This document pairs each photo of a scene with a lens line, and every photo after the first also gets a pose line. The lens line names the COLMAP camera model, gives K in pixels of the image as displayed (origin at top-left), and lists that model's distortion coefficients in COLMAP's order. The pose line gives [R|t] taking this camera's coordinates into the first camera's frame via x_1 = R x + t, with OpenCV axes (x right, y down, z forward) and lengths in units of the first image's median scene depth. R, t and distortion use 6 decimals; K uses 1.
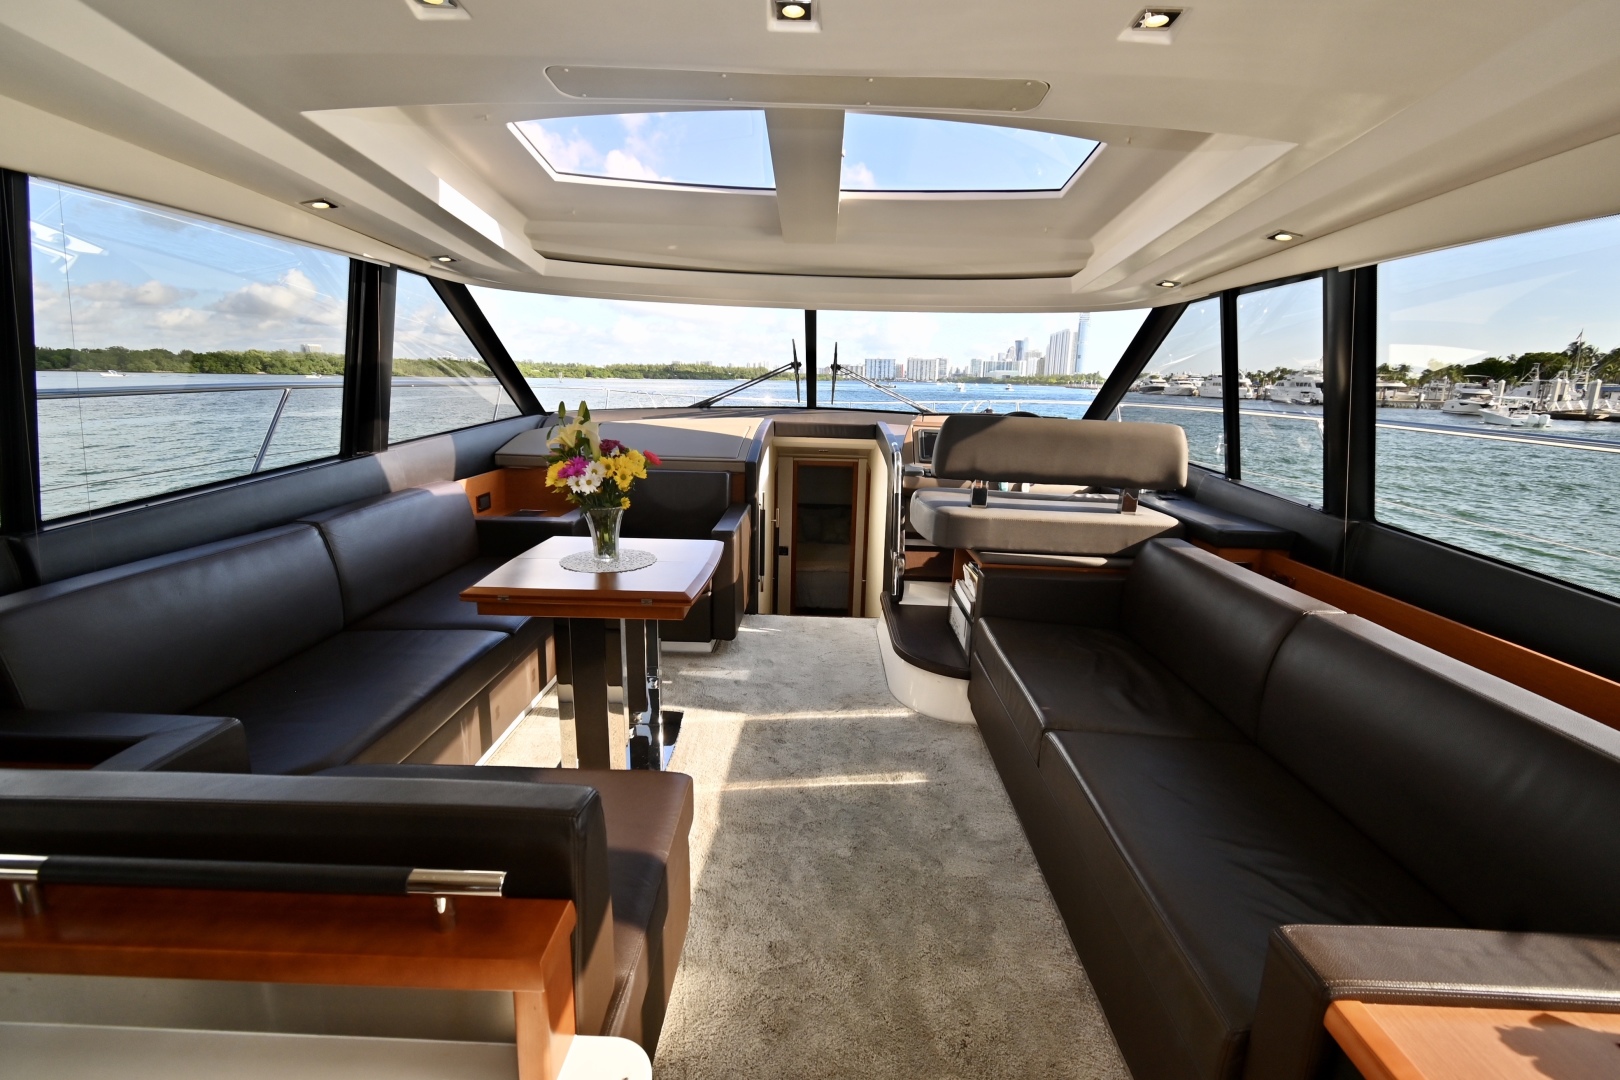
lens RADIAL K [[718.5, 0, 810.0], [0, 718.5, 540.0], [0, 0, 1]] dist [-0.001118, 0.000064]
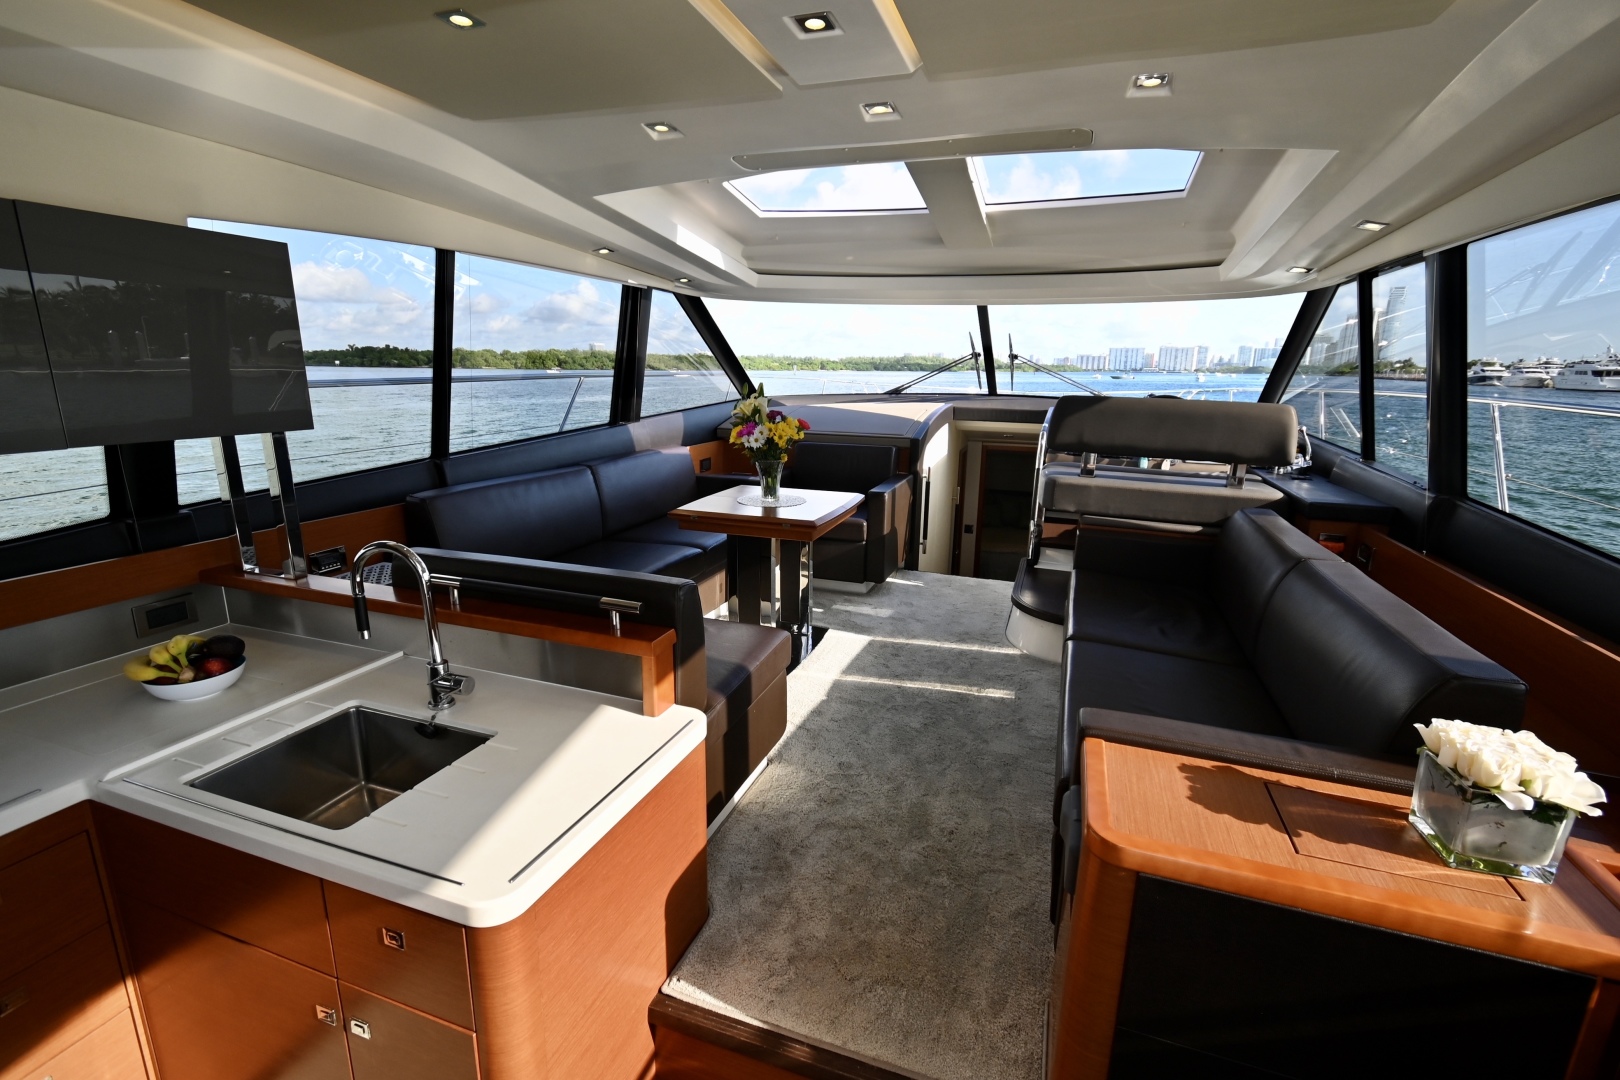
lens RADIAL K [[717.4, 0, 810.0], [0, 717.4, 540.0], [0, 0, 1]] dist [0.013275, -0.001104]
pose [[0.946543, 0.065652, -0.315826, 0.180055], [-0.062932, 0.997840, 0.018815, 0.059012], [0.316380, 0.002067, 0.948630, -0.215046]]
